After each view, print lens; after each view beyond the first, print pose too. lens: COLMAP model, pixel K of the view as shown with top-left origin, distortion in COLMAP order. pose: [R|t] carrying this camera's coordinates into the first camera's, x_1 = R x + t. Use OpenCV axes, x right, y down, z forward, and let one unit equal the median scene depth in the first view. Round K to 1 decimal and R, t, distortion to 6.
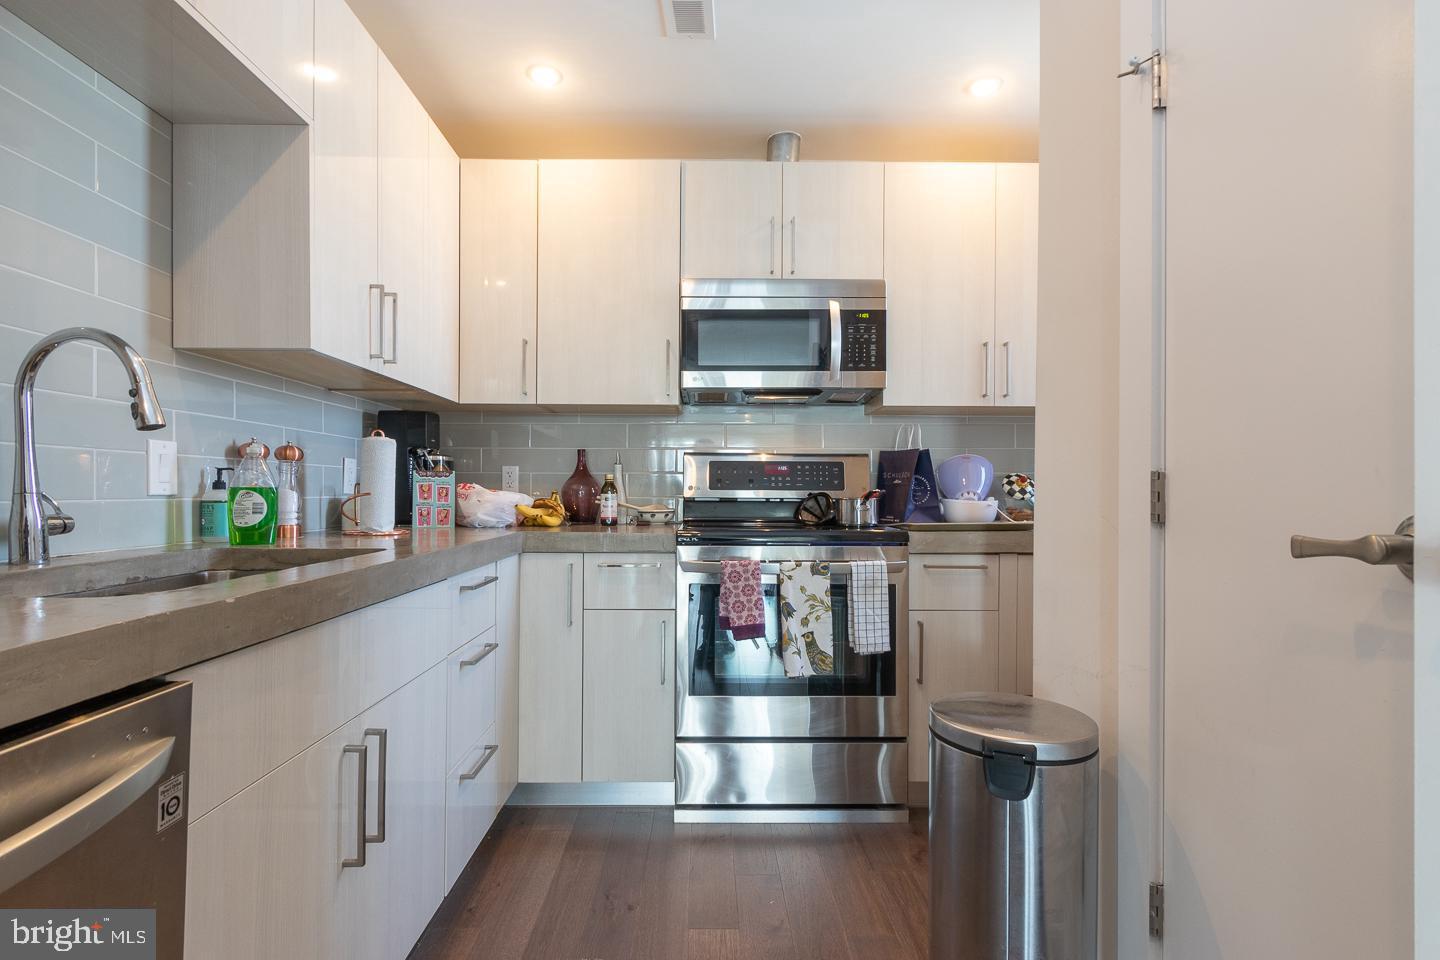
lens RADIAL K [[674.1, 0, 713.7], [0, 674.1, 493.2], [0, 0, 1]] dist [-0.000360, -0.001546]
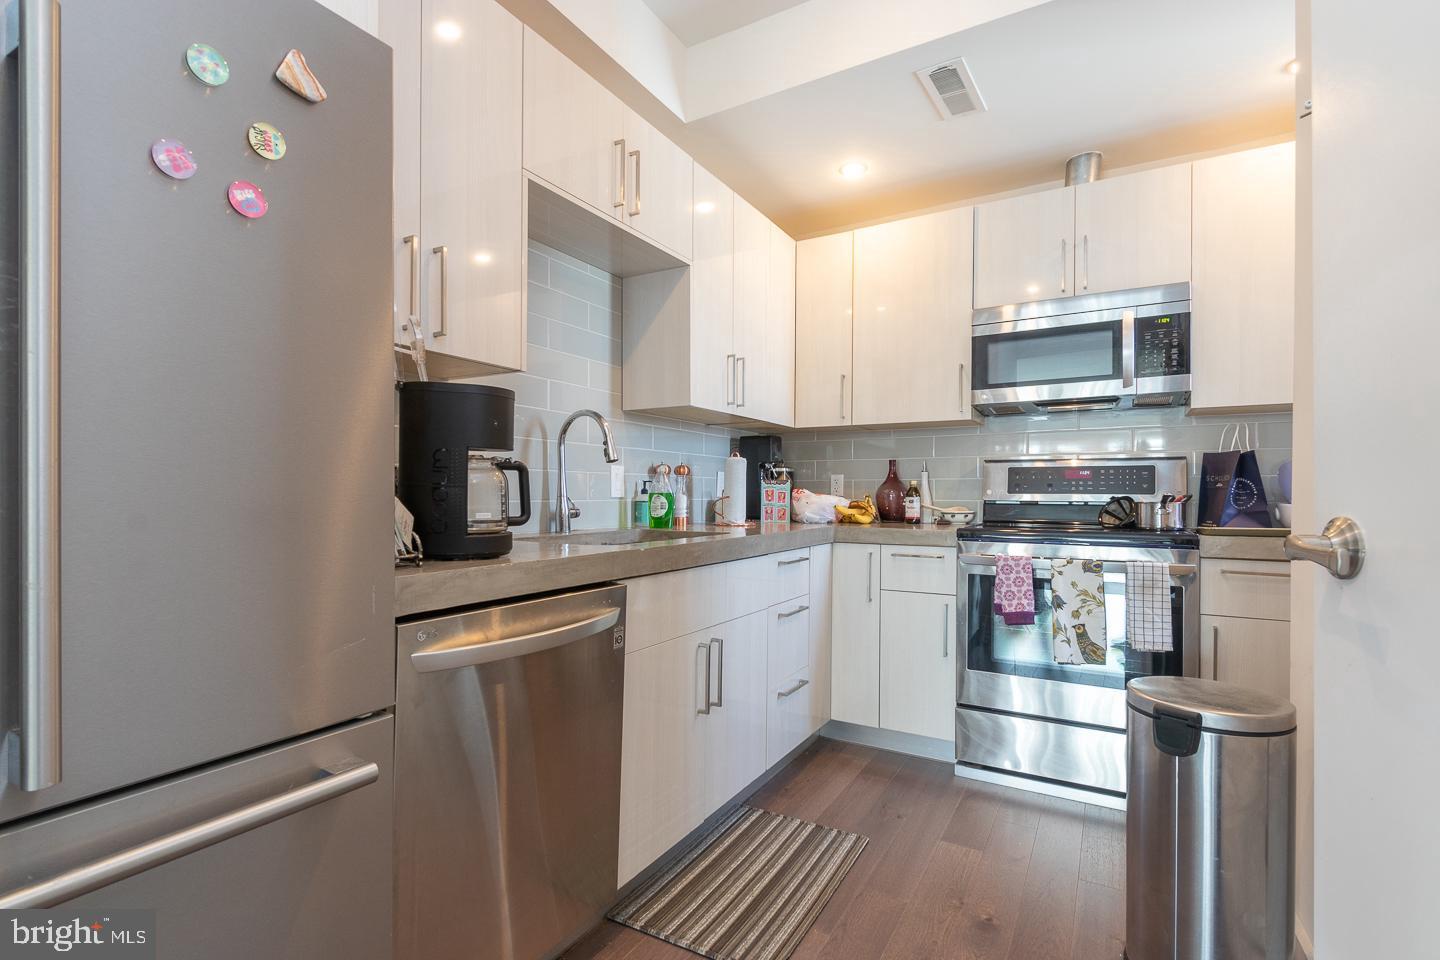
lens RADIAL K [[674.1, 0, 722.5], [0, 674.1, 487.2], [0, 0, 1]] dist [-0.000360, -0.001546]
pose [[0.861357, -0.005526, -0.507970, 0.194835], [-0.001260, 0.999915, -0.013014, -0.000951], [0.507998, 0.011850, 0.861277, -0.234321]]
